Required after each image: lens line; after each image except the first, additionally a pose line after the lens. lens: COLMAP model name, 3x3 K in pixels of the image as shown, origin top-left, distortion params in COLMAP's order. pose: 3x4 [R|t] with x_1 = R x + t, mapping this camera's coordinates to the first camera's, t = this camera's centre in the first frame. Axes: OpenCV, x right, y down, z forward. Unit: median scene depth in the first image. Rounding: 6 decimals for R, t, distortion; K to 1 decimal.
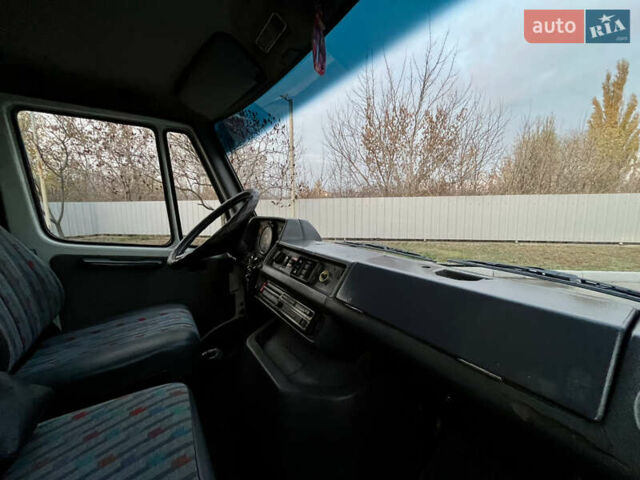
lens RADIAL K [[254.3, 0, 320.0], [0, 254.3, 240.0], [0, 0, 1]] dist [0.000878, -0.000055]
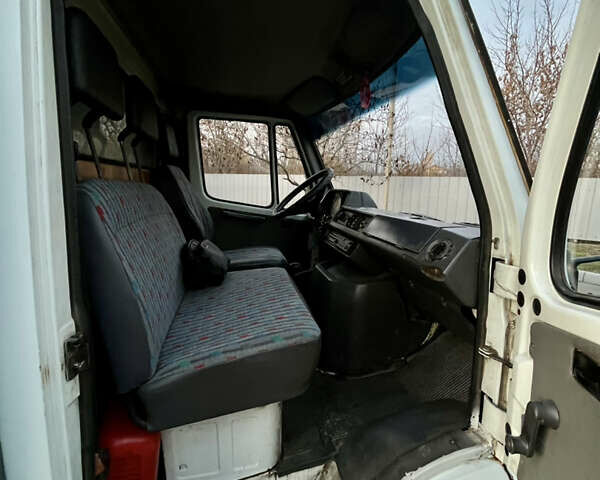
lens RADIAL K [[324.9, 0, 301.9], [0, 324.9, 240.3], [0, 0, 1]] dist [-0.005981, 0.001291]
pose [[0.928121, 0.099117, -0.358841, 0.233669], [-0.085292, 0.994881, 0.054197, 0.094084], [0.362376, -0.019695, 0.931824, -0.622120]]
